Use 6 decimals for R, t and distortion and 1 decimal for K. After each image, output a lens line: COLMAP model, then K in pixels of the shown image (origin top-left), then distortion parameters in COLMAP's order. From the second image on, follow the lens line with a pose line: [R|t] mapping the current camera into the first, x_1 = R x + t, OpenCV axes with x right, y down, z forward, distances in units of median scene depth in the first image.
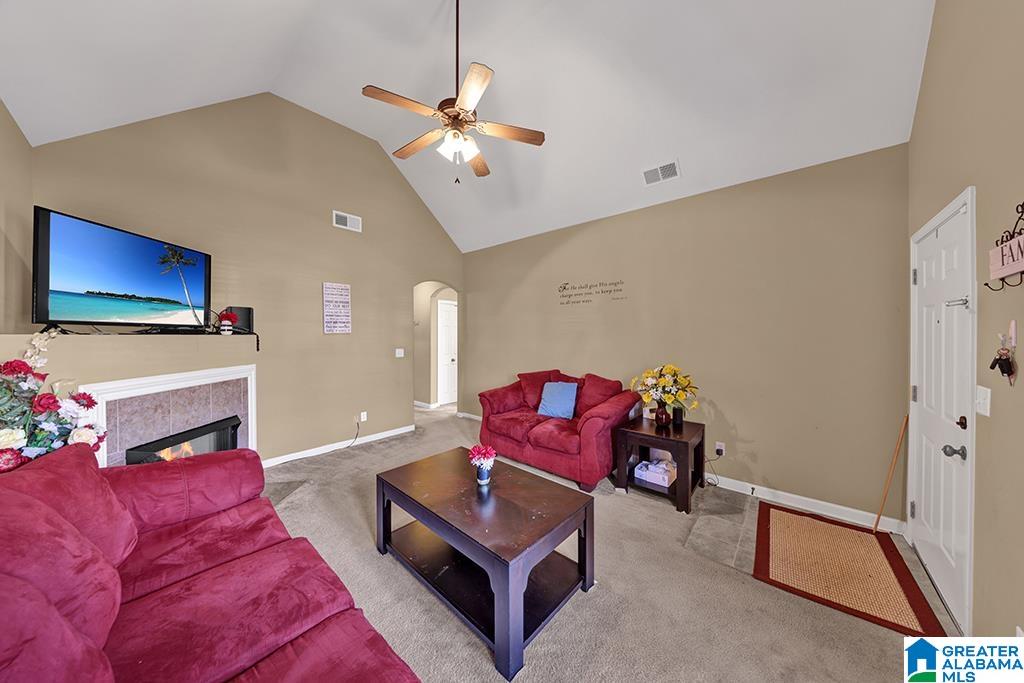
lens RADIAL K [[327.4, 0, 508.8], [0, 327.4, 332.3], [0, 0, 1]] dist [-0.000346, -0.000031]
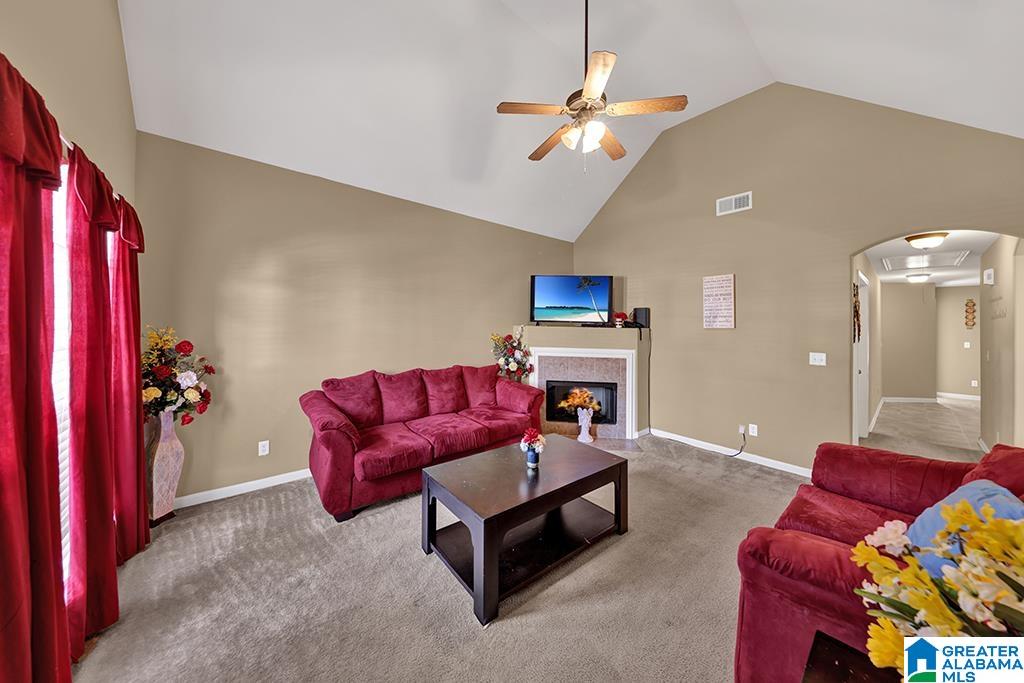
lens RADIAL K [[332.0, 0, 511.0], [0, 332.0, 323.2], [0, 0, 1]] dist [0.000114, 0.000000]
pose [[-0.152518, -0.008640, -0.988263, 0.735362], [-0.013125, 0.999891, -0.006716, 0.003880], [0.988214, 0.011947, -0.152615, 0.802757]]
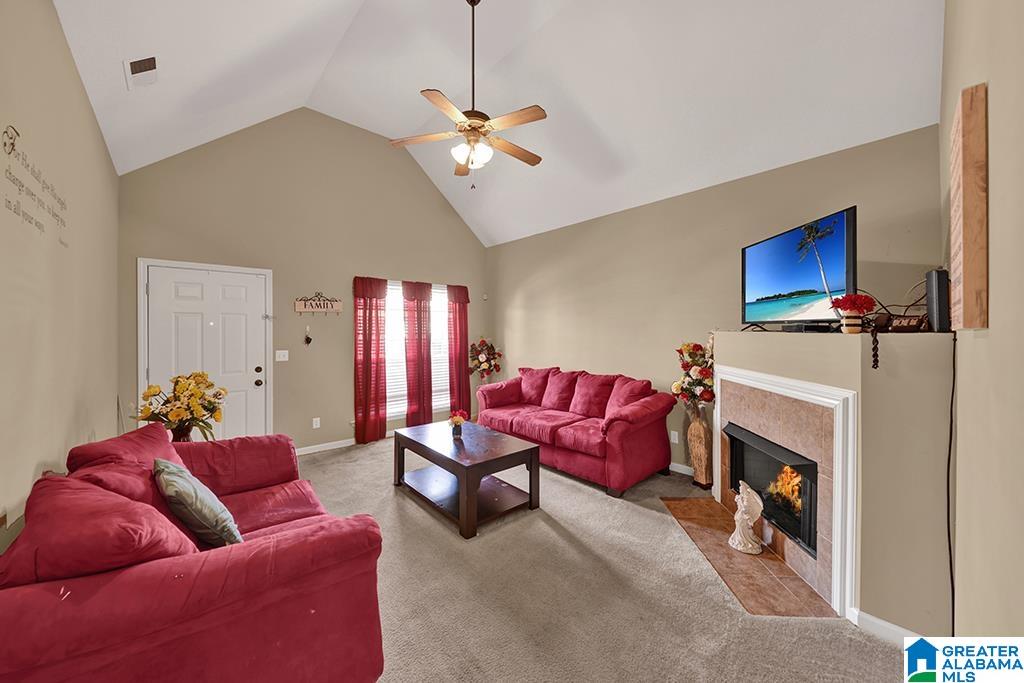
lens RADIAL K [[364.3, 0, 512.0], [0, 364.3, 341.5], [0, 0, 1]] dist [0.000088, -0.000011]
pose [[-0.994076, -0.005455, 0.108547, -0.350941], [-0.002637, 0.999656, 0.026086, 0.007890], [-0.108652, 0.025646, -0.993749, 1.841108]]
